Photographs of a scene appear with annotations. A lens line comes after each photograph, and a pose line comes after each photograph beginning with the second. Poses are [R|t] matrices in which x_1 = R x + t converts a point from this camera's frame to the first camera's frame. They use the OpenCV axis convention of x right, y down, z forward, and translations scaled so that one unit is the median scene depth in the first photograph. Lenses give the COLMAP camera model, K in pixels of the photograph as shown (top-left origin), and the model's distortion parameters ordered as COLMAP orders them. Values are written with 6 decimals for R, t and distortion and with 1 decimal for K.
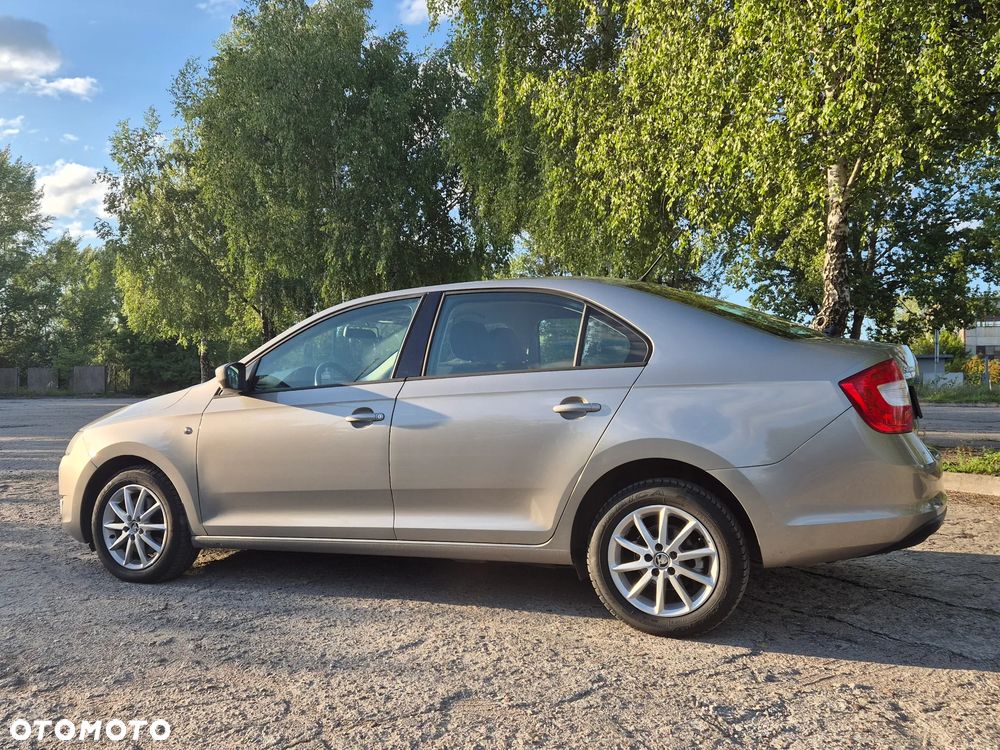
lens RADIAL K [[882.4, 0, 468.2], [0, 882.4, 373.9], [0, 0, 1]] dist [0.106535, -0.086681]
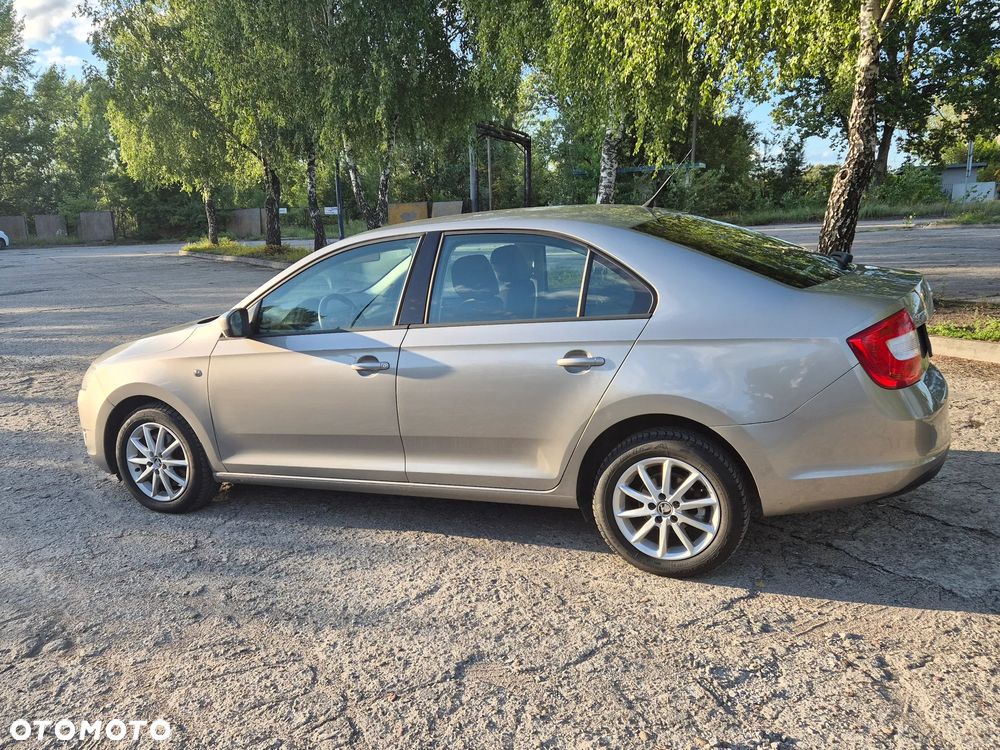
lens RADIAL K [[882.3, 0, 464.9], [0, 882.3, 392.7], [0, 0, 1]] dist [0.101627, -0.076950]
pose [[0.998910, -0.038704, -0.026104, 0.017196], [0.043436, 0.975461, 0.215845, -0.149365], [0.017109, -0.216744, 0.976079, 0.019144]]
